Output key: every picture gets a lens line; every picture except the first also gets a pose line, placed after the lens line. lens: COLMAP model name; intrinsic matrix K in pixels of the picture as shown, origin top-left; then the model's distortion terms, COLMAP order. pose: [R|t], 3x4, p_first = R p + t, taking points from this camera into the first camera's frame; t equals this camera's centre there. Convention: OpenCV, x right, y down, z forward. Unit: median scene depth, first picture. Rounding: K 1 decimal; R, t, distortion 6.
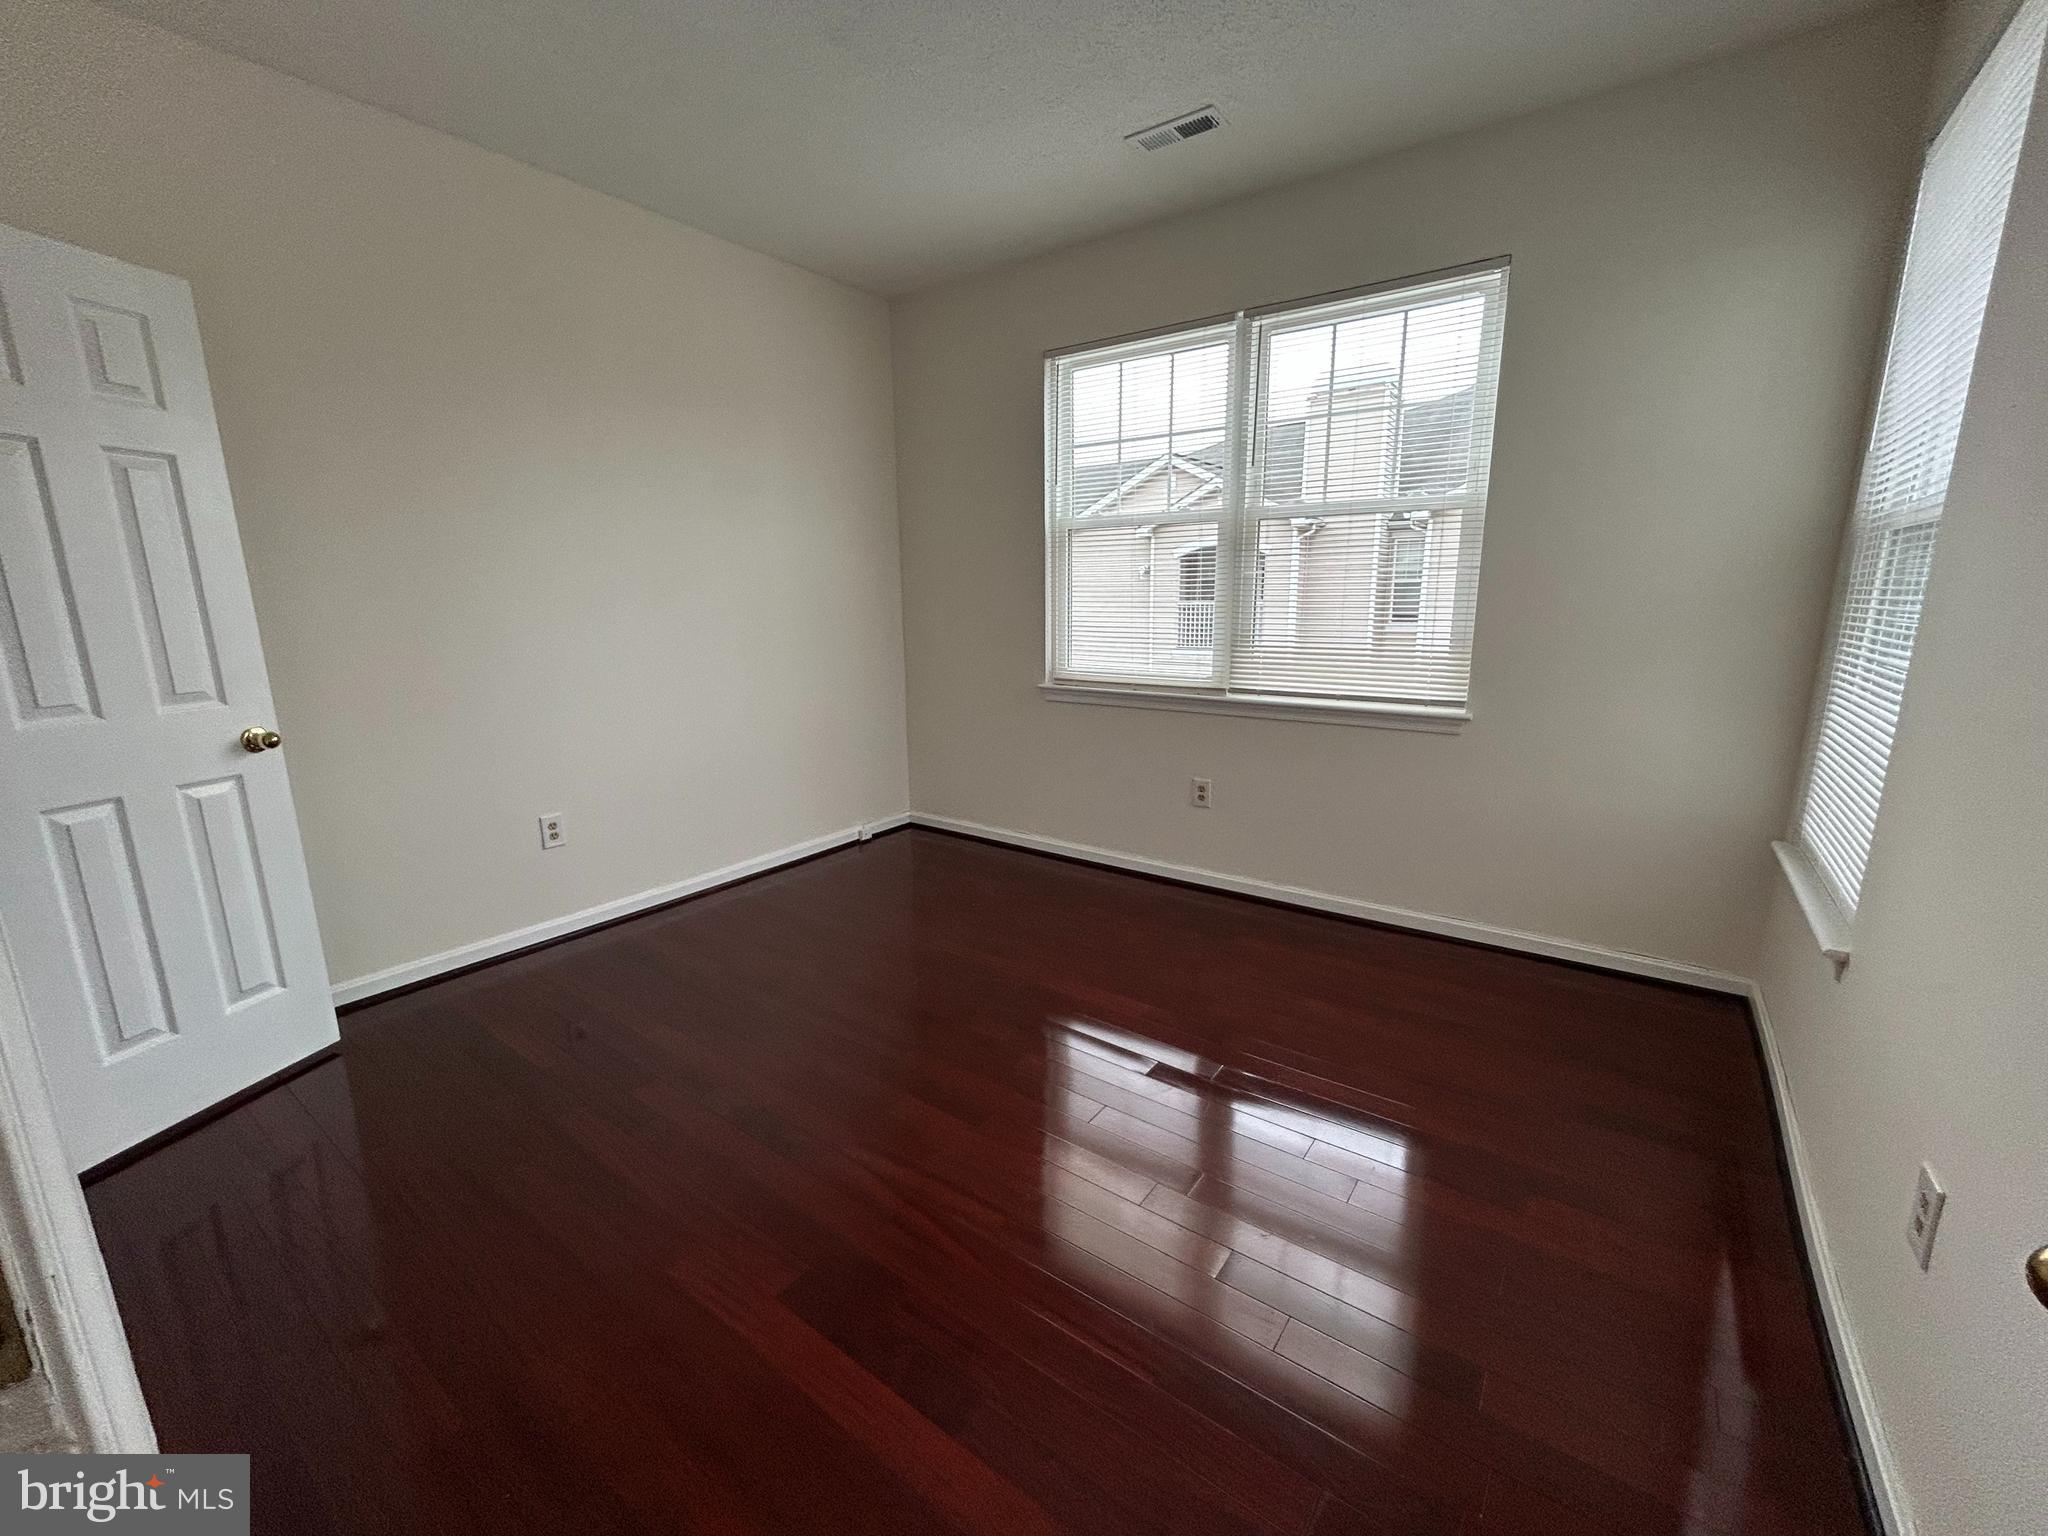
lens RADIAL K [[828.1, 0, 1026.0], [0, 828.1, 766.9], [0, 0, 1]] dist [-0.016647, -0.000181]
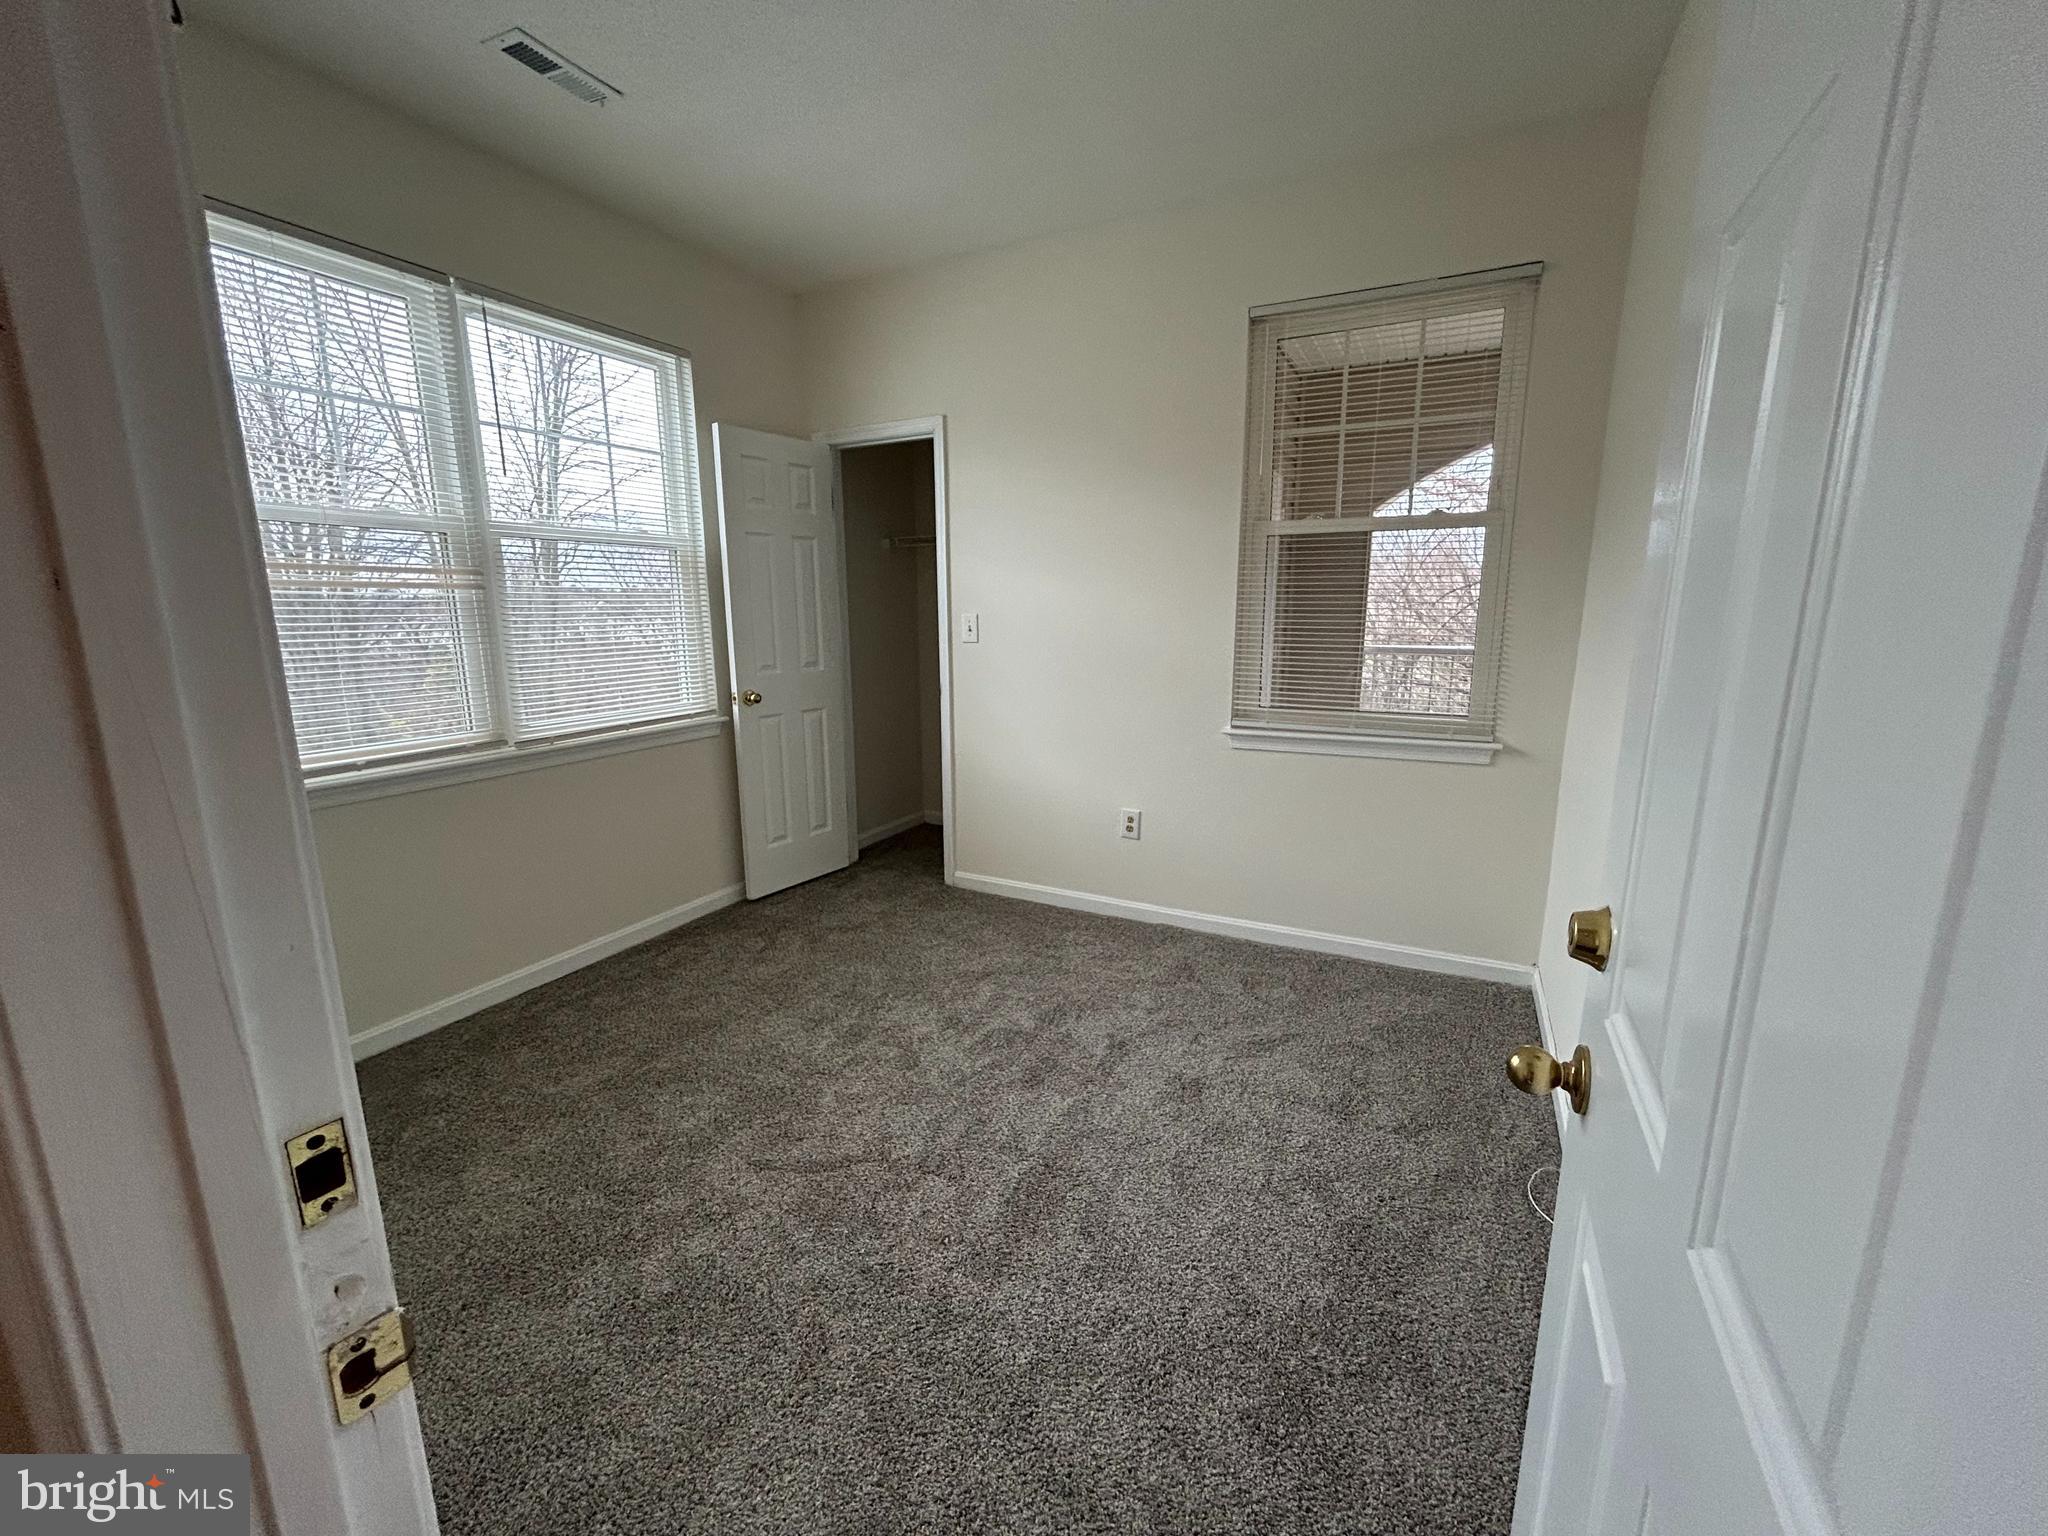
lens RADIAL K [[828.1, 0, 1026.0], [0, 828.1, 772.0], [0, 0, 1]] dist [-0.016647, -0.000181]
pose [[-0.153165, -0.180646, 0.971549, -0.714397], [0.211292, 0.954427, 0.210773, -0.174832], [-0.965348, 0.237563, -0.108016, 0.745275]]
